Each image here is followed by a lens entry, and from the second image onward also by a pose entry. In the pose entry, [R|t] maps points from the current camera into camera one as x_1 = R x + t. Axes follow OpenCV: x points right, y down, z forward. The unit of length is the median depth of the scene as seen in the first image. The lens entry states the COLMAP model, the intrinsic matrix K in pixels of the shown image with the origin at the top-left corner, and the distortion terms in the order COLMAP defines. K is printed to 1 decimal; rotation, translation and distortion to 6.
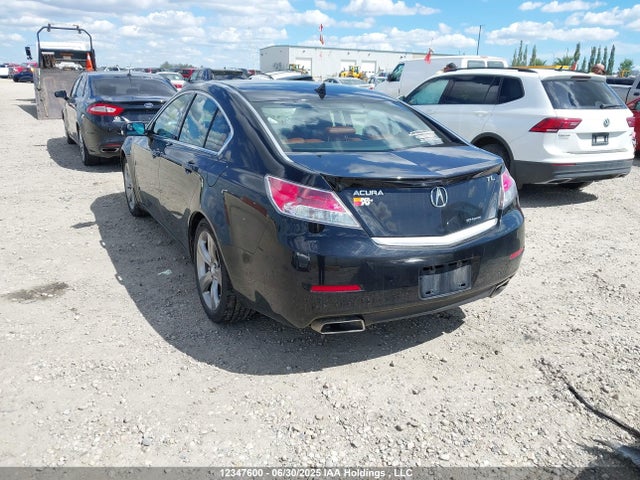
lens RADIAL K [[497.0, 0, 325.1], [0, 497.0, 239.2], [0, 0, 1]] dist [0.021022, -0.001762]
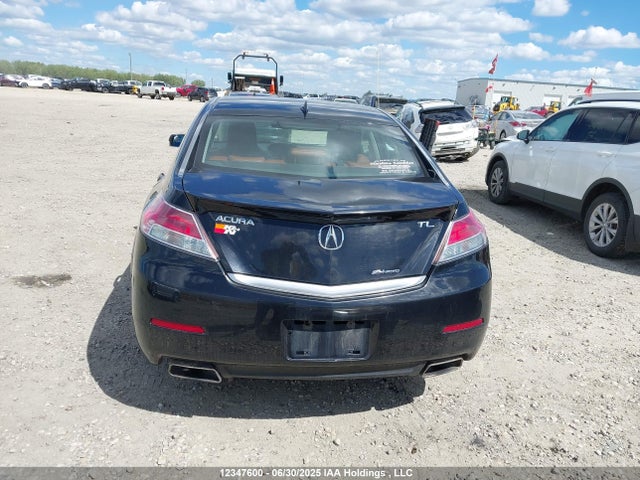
lens RADIAL K [[500.5, 0, 327.9], [0, 500.5, 237.7], [0, 0, 1]] dist [0.027314, -0.003335]
pose [[0.937119, 0.130731, -0.323602, 0.443505], [-0.150054, 0.988045, -0.035382, -0.049469], [0.315107, 0.081715, 0.945532, 0.213718]]
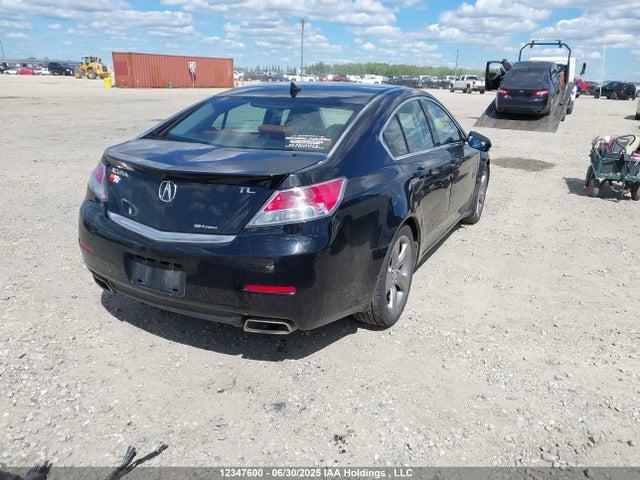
lens RADIAL K [[500.6, 0, 320.0], [0, 500.6, 240.0], [0, 0, 1]] dist [0.000827, 0.000177]
pose [[0.577640, 0.254724, -0.775530, 1.081677], [-0.275526, 0.955151, 0.108500, -0.166490], [0.768386, 0.151005, 0.621917, 0.579186]]
